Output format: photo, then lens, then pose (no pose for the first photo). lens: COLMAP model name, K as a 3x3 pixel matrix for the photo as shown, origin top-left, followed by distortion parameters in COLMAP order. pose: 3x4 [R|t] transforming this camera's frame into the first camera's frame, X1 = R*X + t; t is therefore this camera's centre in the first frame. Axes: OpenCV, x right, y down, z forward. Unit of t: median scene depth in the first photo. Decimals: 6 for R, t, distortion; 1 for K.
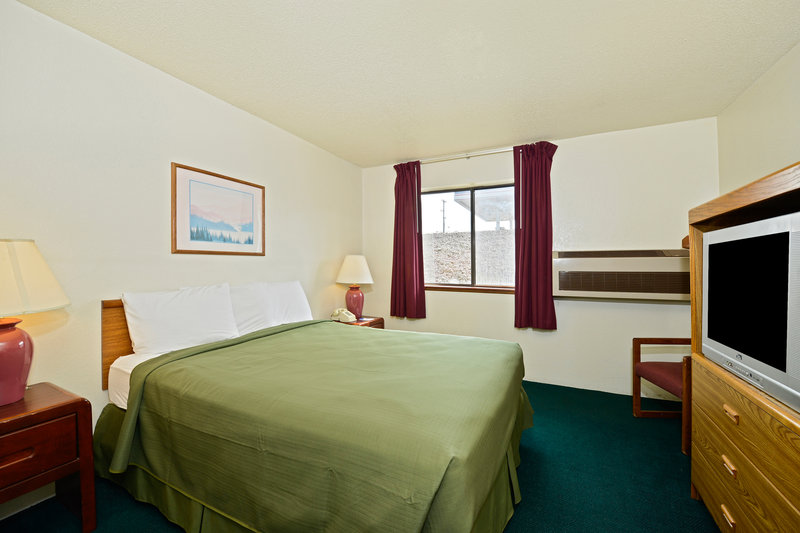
lens RADIAL K [[322.2, 0, 400.0], [0, 322.2, 266.5], [0, 0, 1]] dist [0.000649, 0.000046]
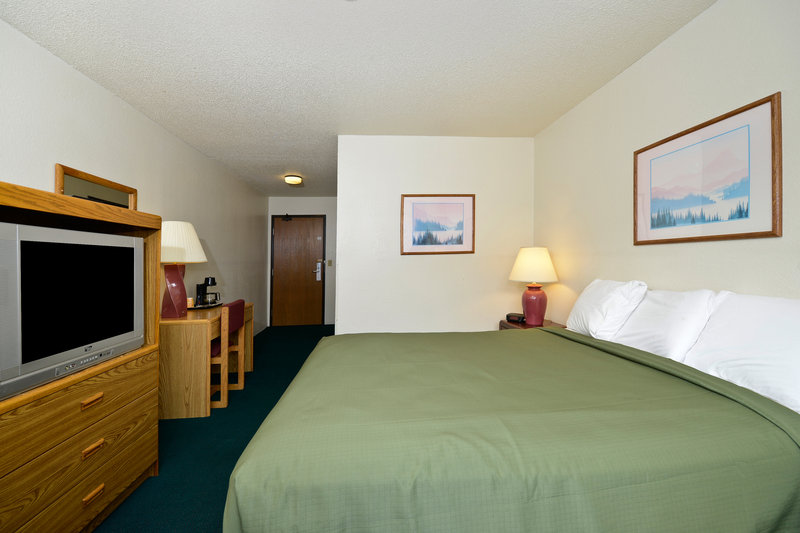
lens RADIAL K [[322.2, 0, 400.0], [0, 322.2, 266.5], [0, 0, 1]] dist [0.000649, 0.000046]
pose [[-0.851886, 0.025840, -0.523090, 0.383429], [0.014427, 0.999561, 0.025881, -0.010527], [0.523529, 0.014501, -0.851884, 1.347070]]
